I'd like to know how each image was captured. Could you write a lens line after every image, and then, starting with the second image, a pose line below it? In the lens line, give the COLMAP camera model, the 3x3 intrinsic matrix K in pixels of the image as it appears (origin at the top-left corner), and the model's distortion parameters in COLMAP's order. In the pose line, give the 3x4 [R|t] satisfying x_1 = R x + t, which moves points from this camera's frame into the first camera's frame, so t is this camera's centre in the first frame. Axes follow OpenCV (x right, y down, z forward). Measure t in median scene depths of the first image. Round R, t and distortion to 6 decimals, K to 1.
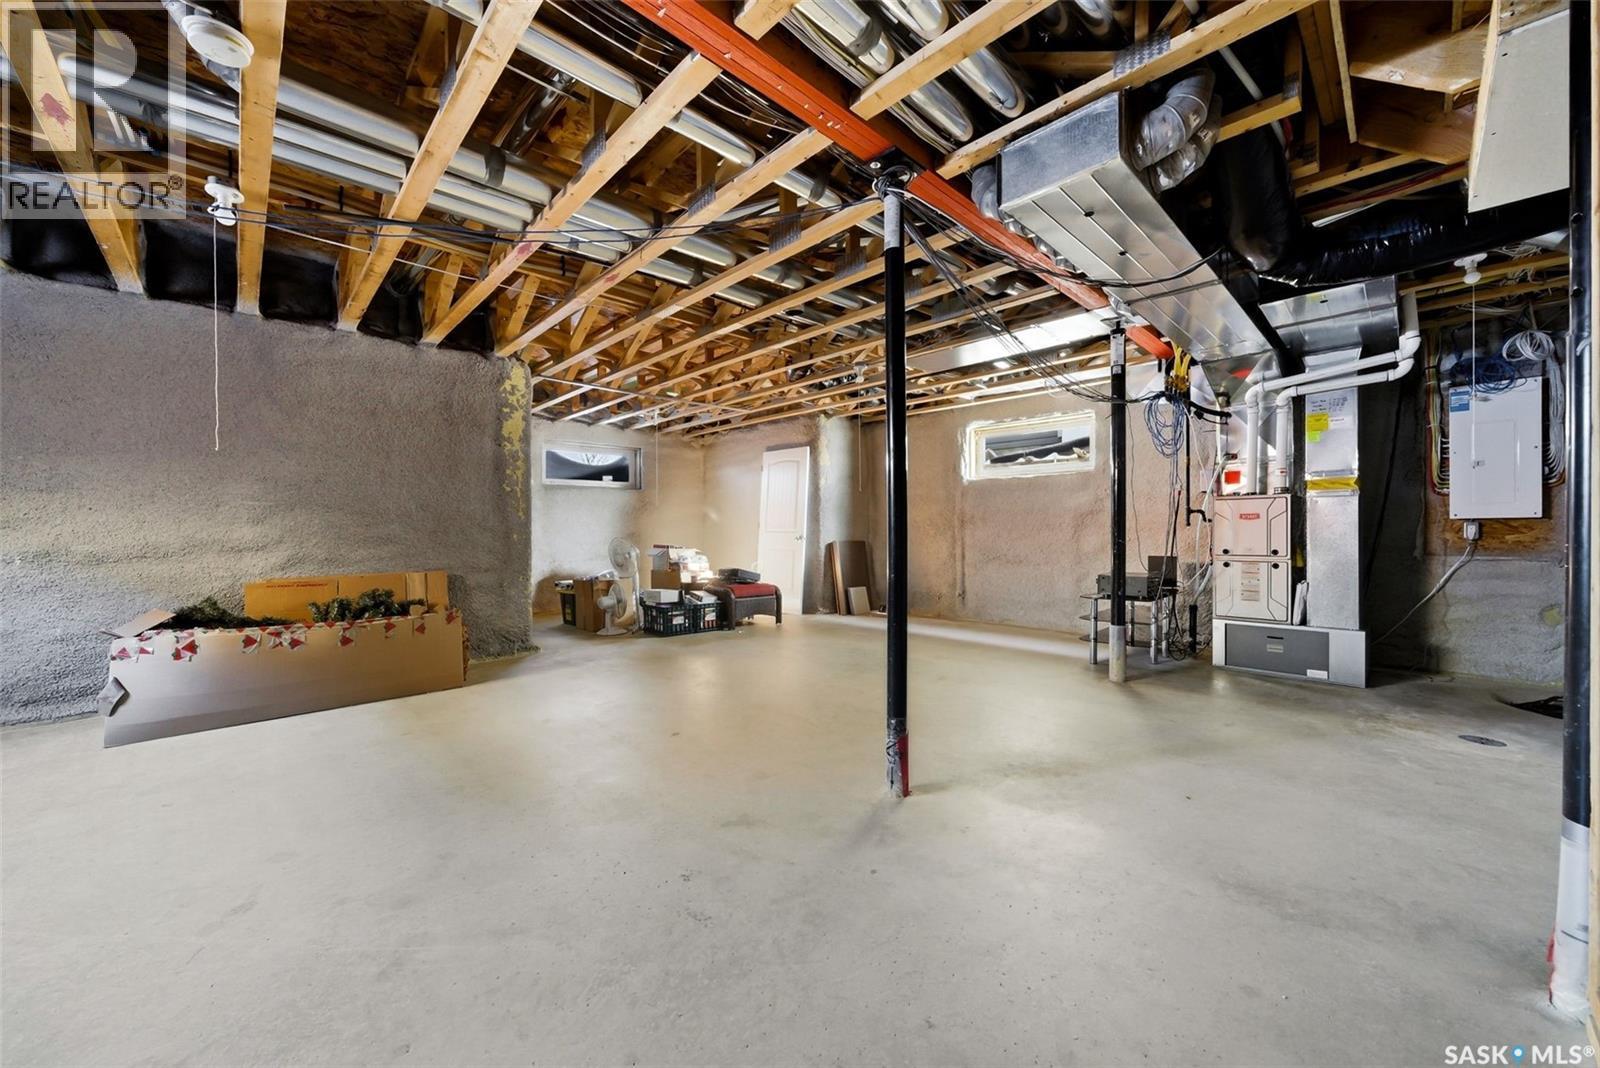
lens RADIAL K [[600.8, 0, 800.0], [0, 600.8, 534.0], [0, 0, 1]] dist [0.001486, 0.000597]
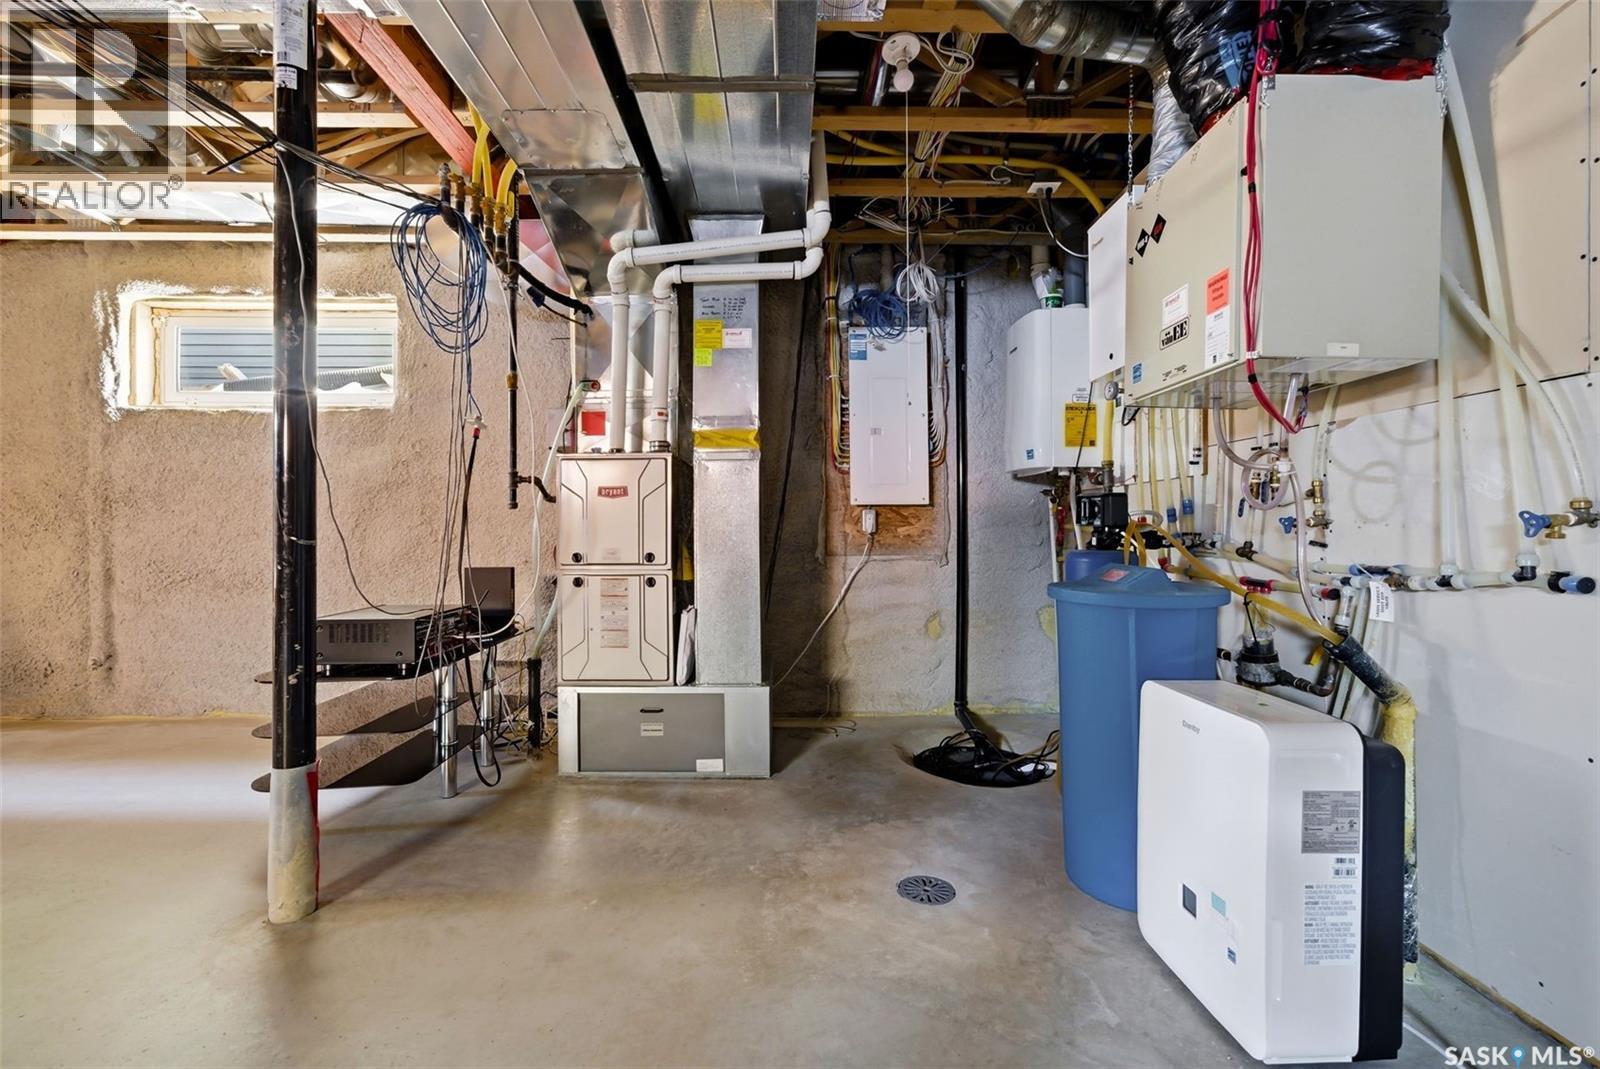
lens RADIAL K [[655.7, 0, 802.4], [0, 655.7, 532.1], [0, 0, 1]] dist [0.000740, 0.000168]
pose [[0.679069, -0.001350, 0.734073, 0.446354], [0.002513, 0.999997, -0.000486, 0.007793], [-0.734070, 0.002175, 0.679070, 0.492424]]
